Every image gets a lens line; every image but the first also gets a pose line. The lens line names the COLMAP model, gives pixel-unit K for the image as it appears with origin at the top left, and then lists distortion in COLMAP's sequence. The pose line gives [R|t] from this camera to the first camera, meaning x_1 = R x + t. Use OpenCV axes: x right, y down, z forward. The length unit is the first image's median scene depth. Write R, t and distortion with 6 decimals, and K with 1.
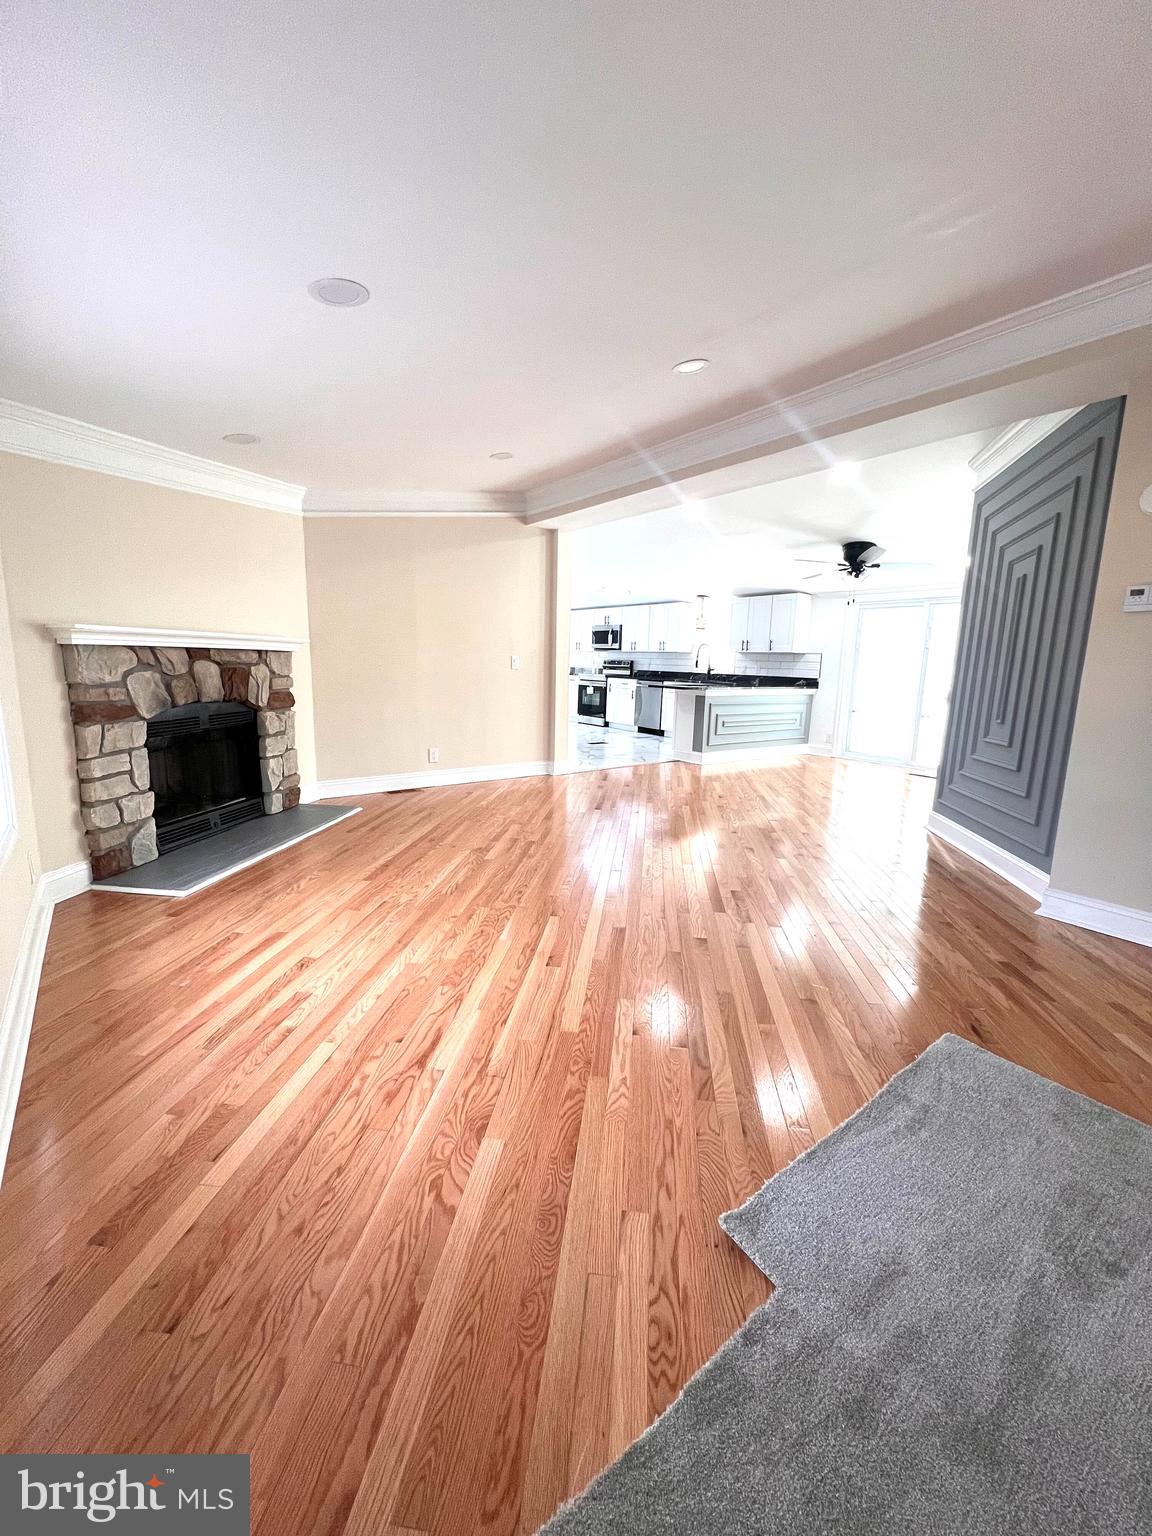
lens RADIAL K [[614.9, 0, 579.3], [0, 614.9, 767.2], [0, 0, 1]] dist [-0.001247, 0.000197]
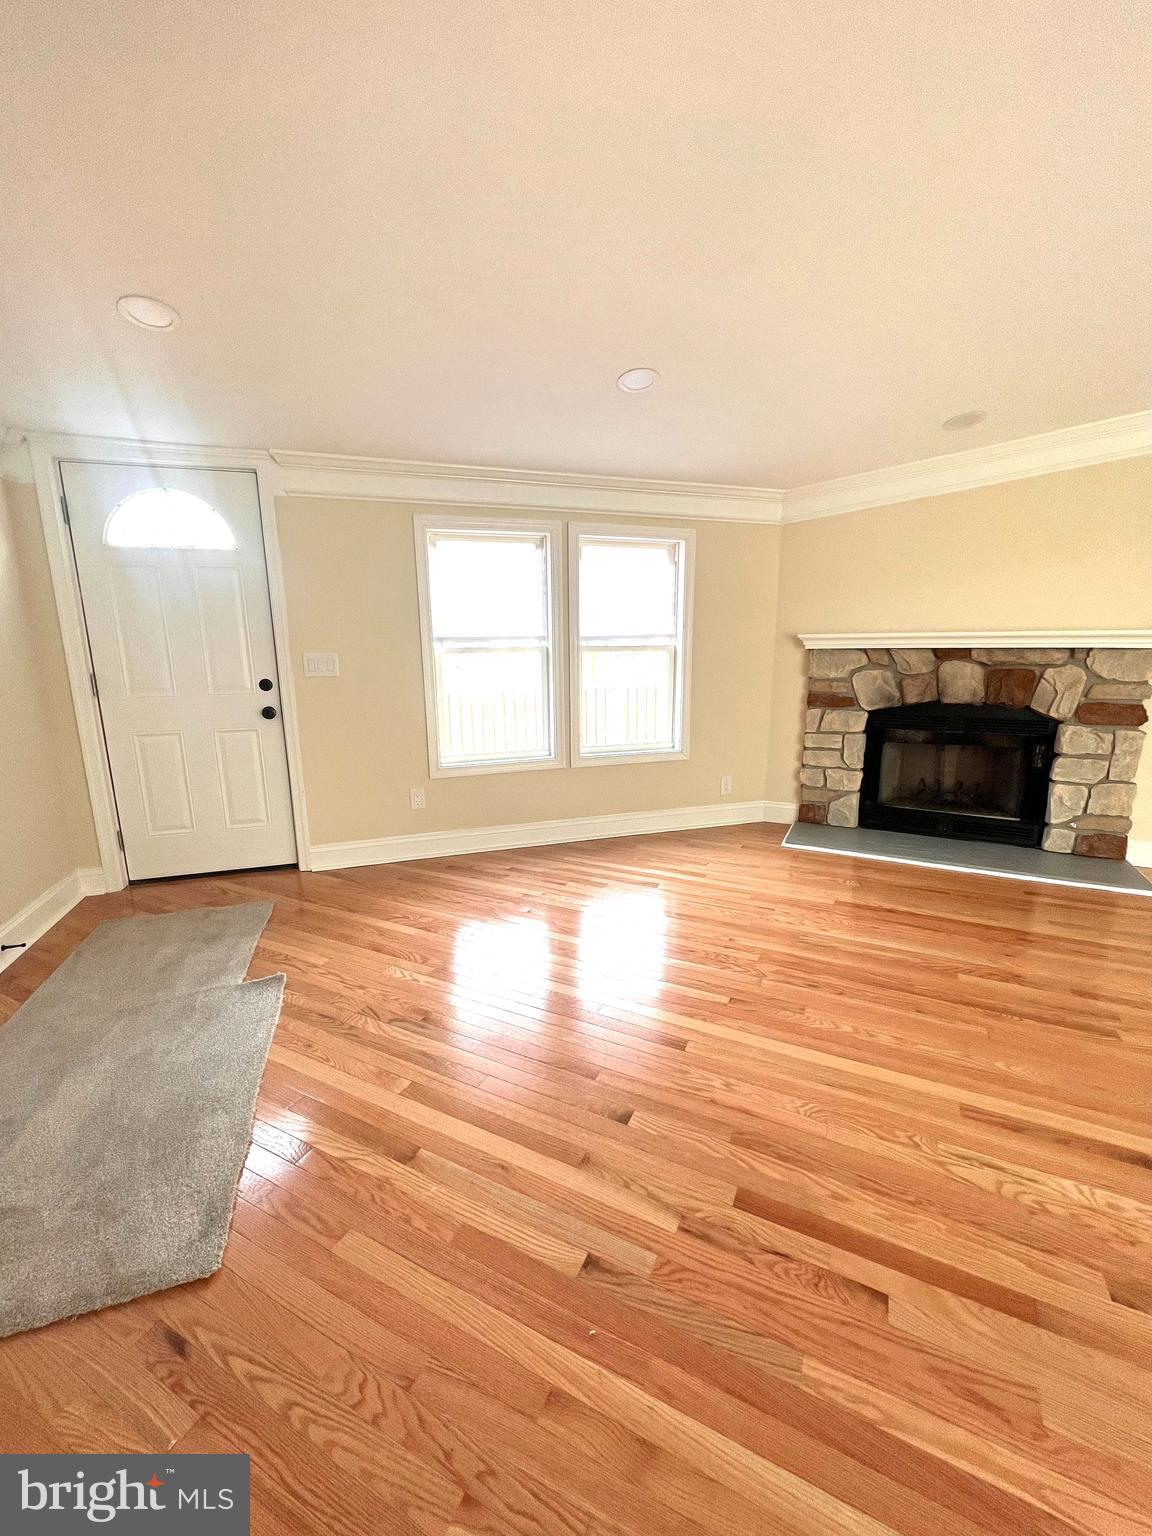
lens RADIAL K [[614.9, 0, 579.3], [0, 614.9, 767.2], [0, 0, 1]] dist [-0.001247, 0.000197]
pose [[-0.332874, 0.165172, -0.928393, 0.587394], [-0.161126, 0.960098, 0.228585, -0.153561], [0.929103, 0.225678, -0.292978, 0.852894]]
